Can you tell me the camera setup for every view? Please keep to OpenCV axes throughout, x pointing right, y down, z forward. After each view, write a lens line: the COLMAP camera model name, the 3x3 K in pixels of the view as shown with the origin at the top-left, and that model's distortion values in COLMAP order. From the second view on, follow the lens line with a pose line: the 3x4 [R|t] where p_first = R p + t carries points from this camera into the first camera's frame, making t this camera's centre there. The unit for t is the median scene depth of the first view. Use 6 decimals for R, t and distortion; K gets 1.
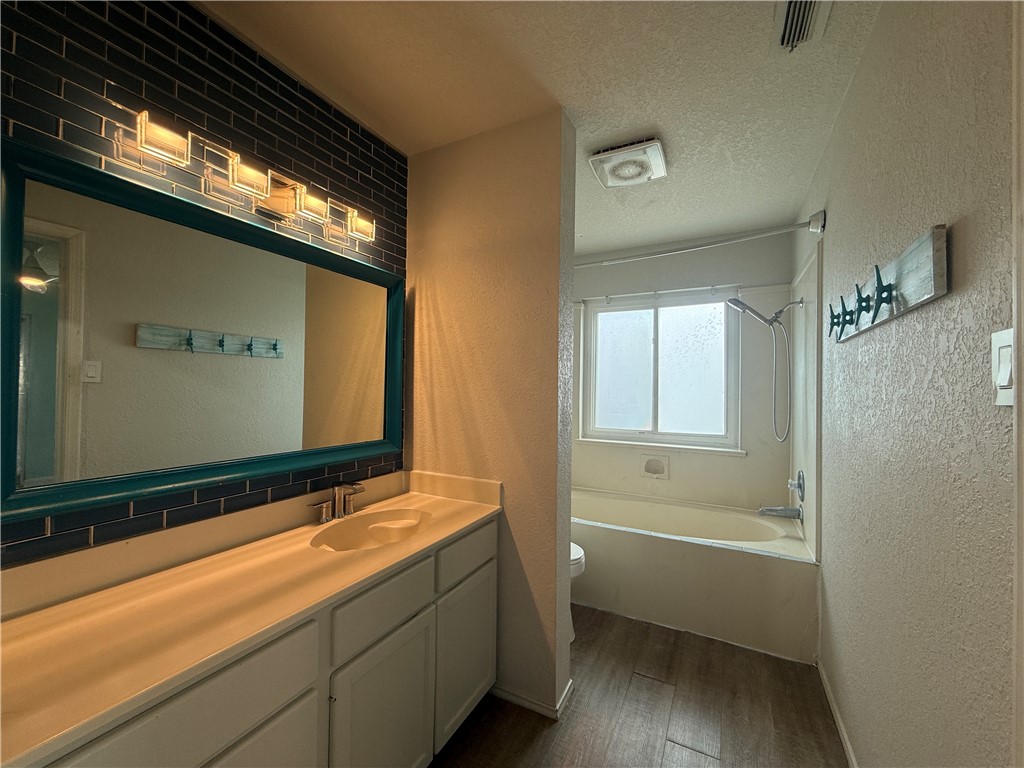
lens RADIAL K [[409.8, 0, 503.6], [0, 409.8, 384.0], [0, 0, 1]] dist [0.001039, 0.000095]
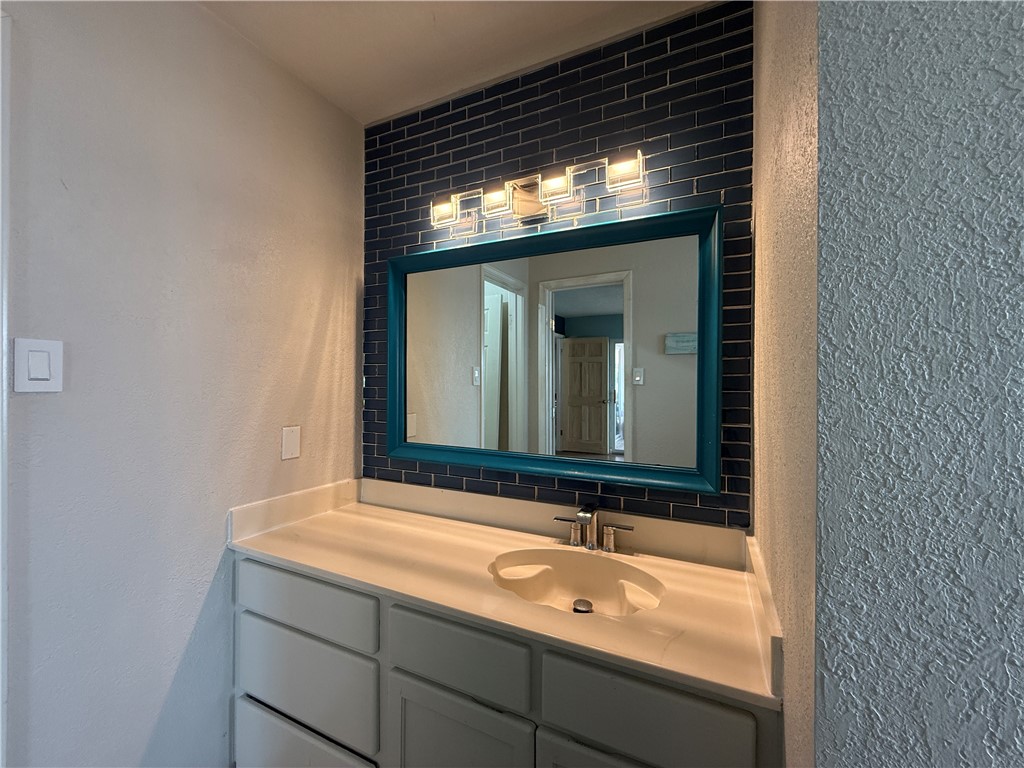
lens RADIAL K [[409.8, 0, 510.7], [0, 409.8, 384.8], [0, 0, 1]] dist [0.001039, 0.000095]
pose [[0.049973, -0.008712, -0.998713, 0.404409], [0.005714, 0.999948, -0.008437, 0.007017], [0.998734, -0.005285, 0.050020, 0.797870]]
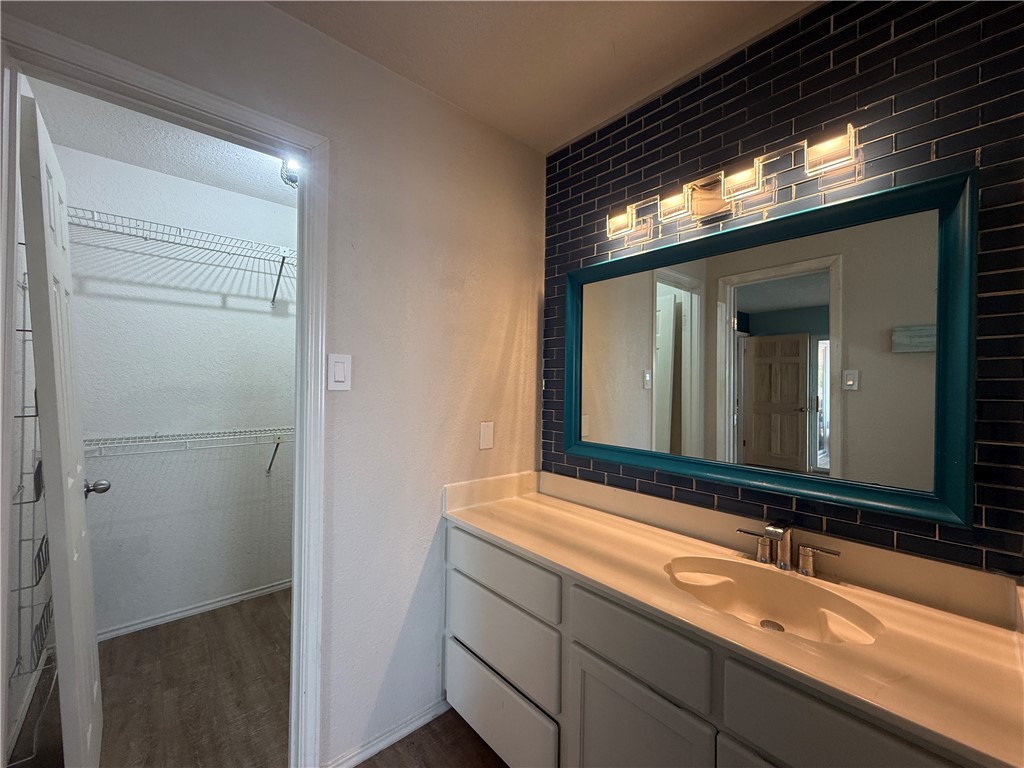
lens RADIAL K [[409.8, 0, 512.7], [0, 409.8, 384.8], [0, 0, 1]] dist [0.001039, 0.000095]
pose [[-0.334225, -0.017138, -0.942338, 0.469146], [-0.007543, 0.999851, -0.015509, 0.007732], [0.942463, 0.001925, -0.334304, 0.782109]]
